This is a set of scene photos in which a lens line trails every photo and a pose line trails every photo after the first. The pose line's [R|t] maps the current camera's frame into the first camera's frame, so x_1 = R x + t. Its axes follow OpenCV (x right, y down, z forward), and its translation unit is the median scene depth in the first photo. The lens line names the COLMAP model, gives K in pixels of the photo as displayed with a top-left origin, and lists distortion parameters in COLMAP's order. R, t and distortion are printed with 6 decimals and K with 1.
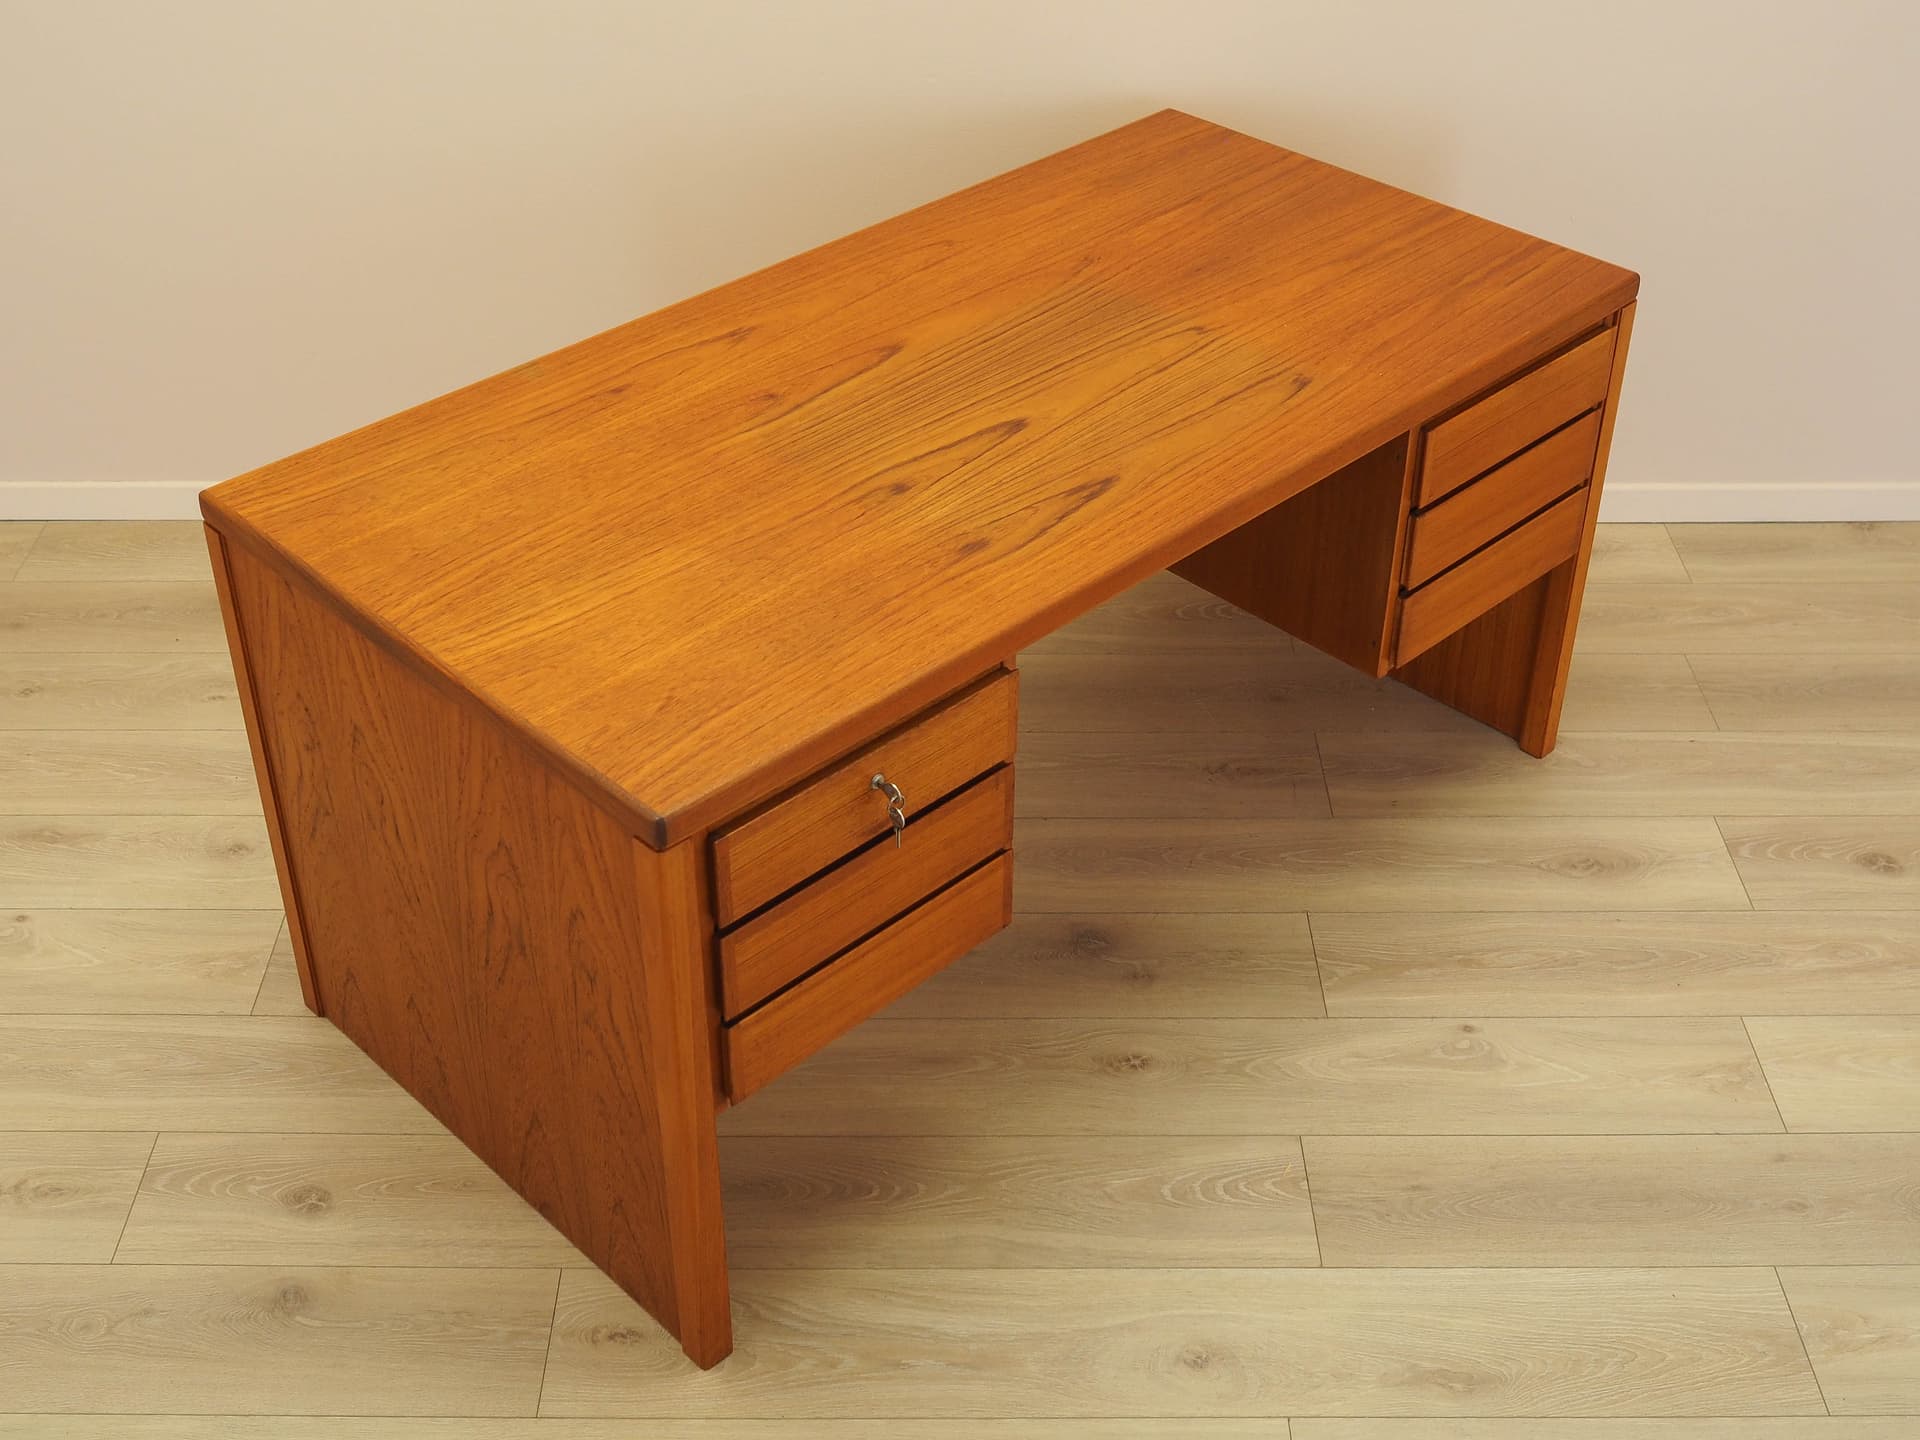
lens RADIAL K [[2344.8, 0, 960.0], [0, 2344.8, 720.0], [0, 0, 1]] dist [-0.005275, -0.000587]
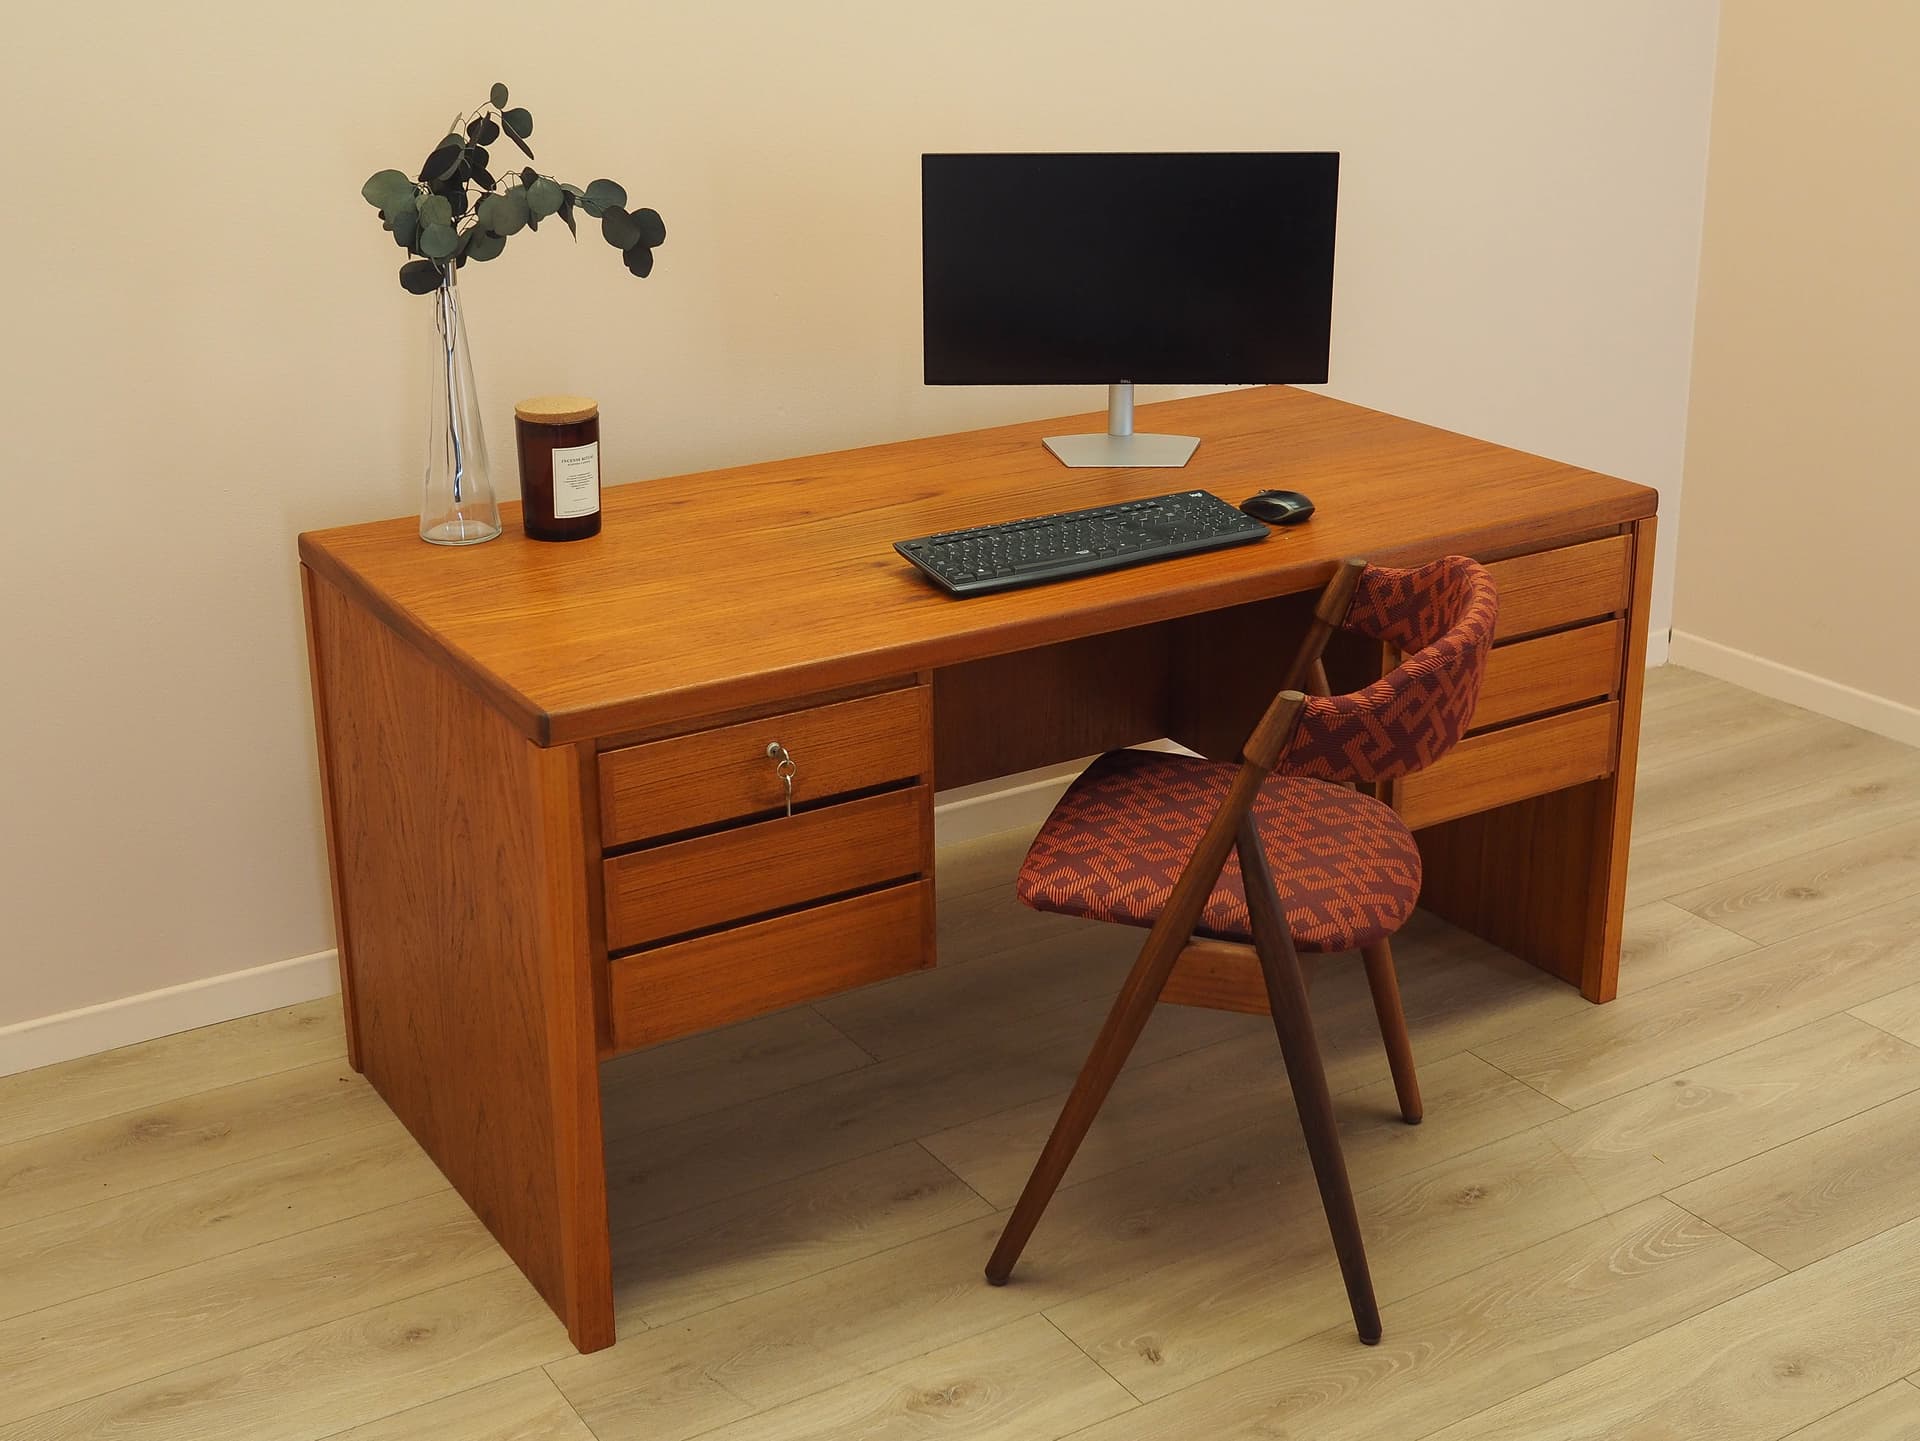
lens RADIAL K [[2433.0, 0, 954.2], [0, 2433.0, 639.4], [0, 0, 1]] dist [0.004035, -0.032407]
pose [[0.974937, 0.057630, -0.214887, 0.278675], [-0.120646, 0.948471, -0.292997, 0.289910], [0.186928, 0.311578, 0.931653, -0.063977]]
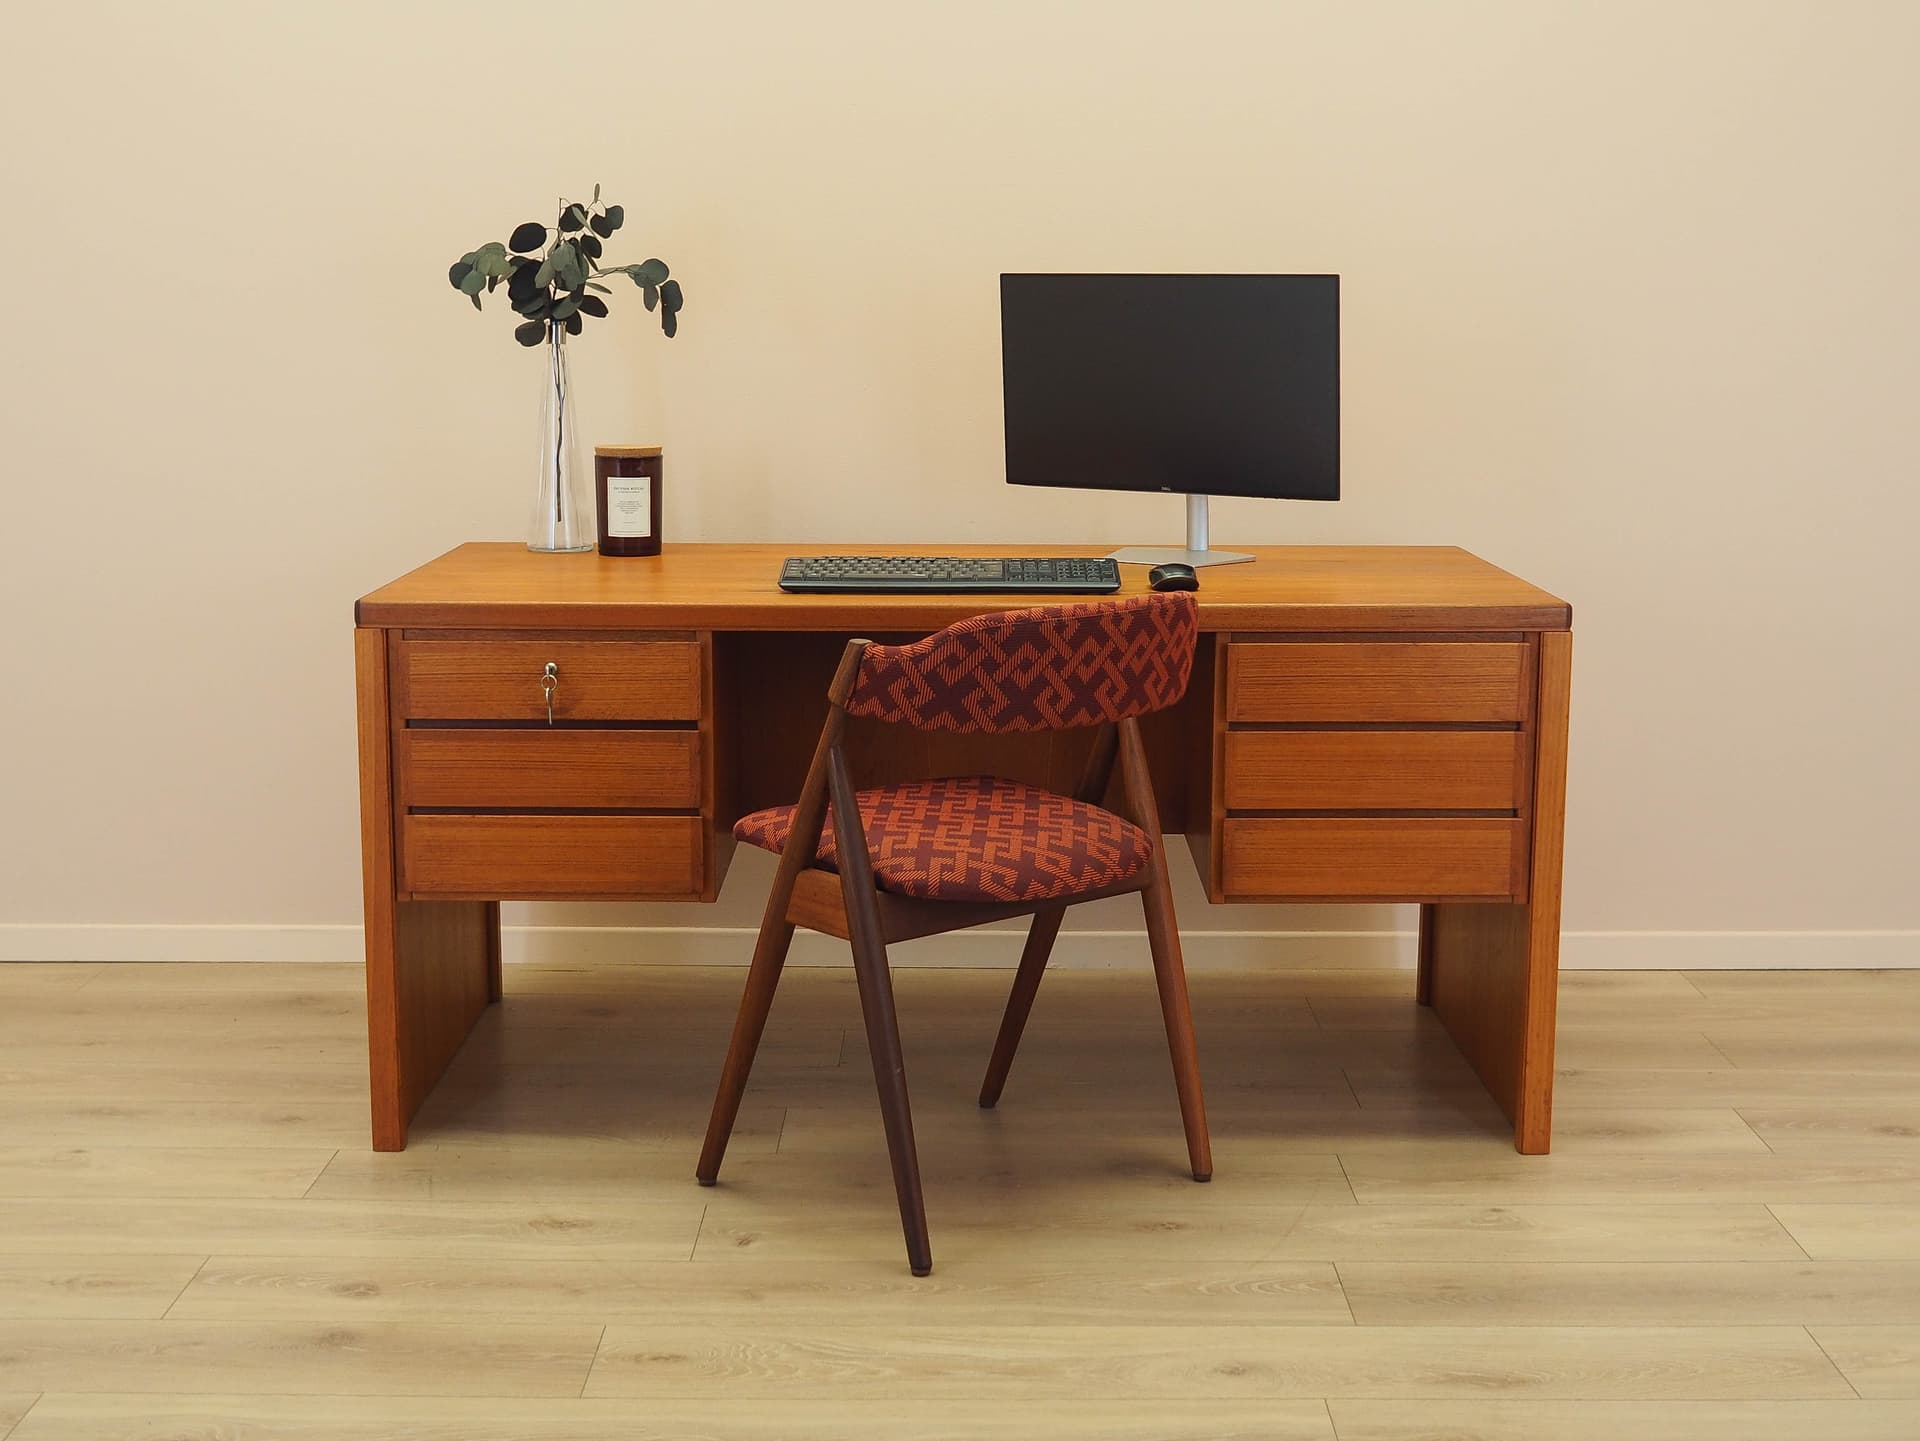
lens RADIAL K [[2657.3, 0, 960.0], [0, 2657.3, 720.5], [0, 0, 1]] dist [-0.007444, 0.018156]
pose [[0.708784, 0.109006, -0.696952, 1.158821], [-0.415934, 0.862557, -0.288088, 0.380392], [0.569758, 0.494078, 0.656706, 0.134660]]
